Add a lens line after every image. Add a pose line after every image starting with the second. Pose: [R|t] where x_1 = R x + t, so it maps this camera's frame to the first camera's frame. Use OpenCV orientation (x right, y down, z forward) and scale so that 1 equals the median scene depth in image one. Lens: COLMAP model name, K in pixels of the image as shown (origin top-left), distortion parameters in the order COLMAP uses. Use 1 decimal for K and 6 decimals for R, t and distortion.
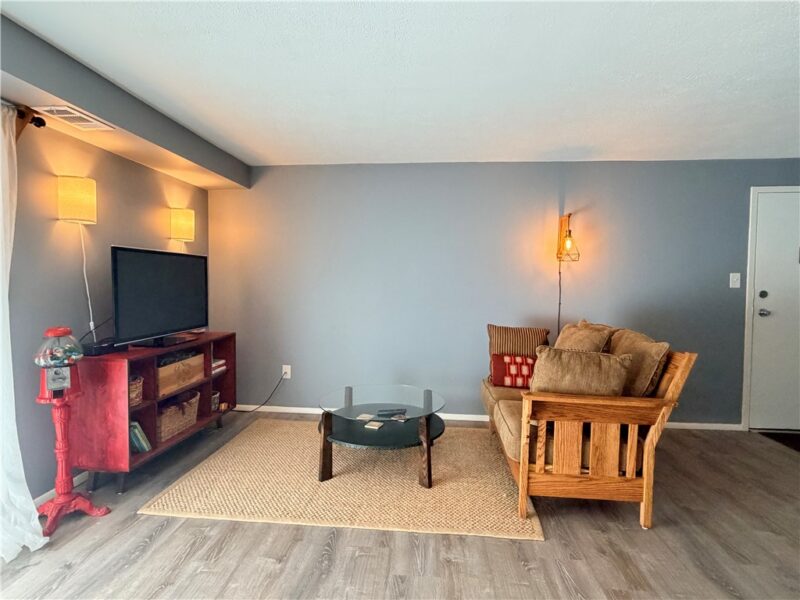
lens RADIAL K [[416.2, 0, 400.1], [0, 416.2, 301.8], [0, 0, 1]] dist [0.001627, -0.000176]
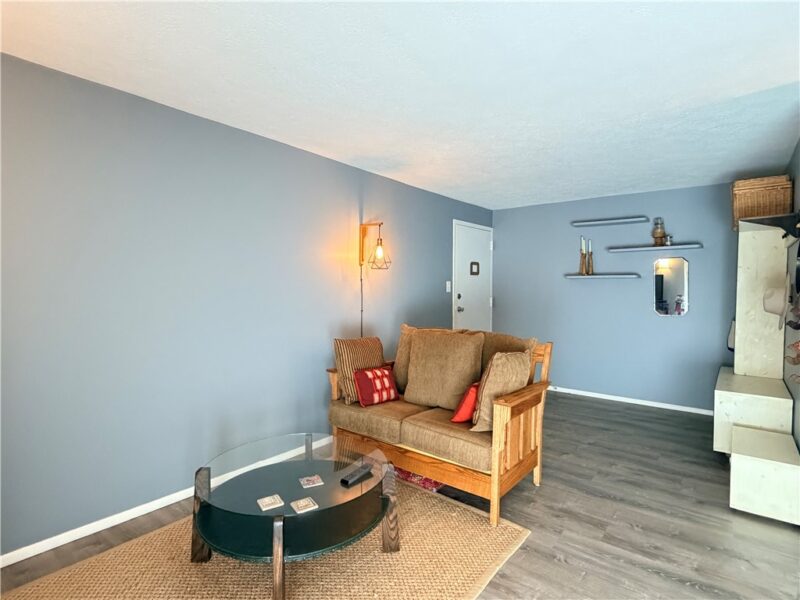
lens RADIAL K [[416.2, 0, 400.1], [0, 416.2, 301.8], [0, 0, 1]] dist [0.001627, -0.000176]
pose [[0.558605, -0.035493, 0.828674, -0.466727], [0.039377, 0.999092, 0.016248, -0.034866], [-0.828499, 0.023555, 0.559495, 0.434572]]
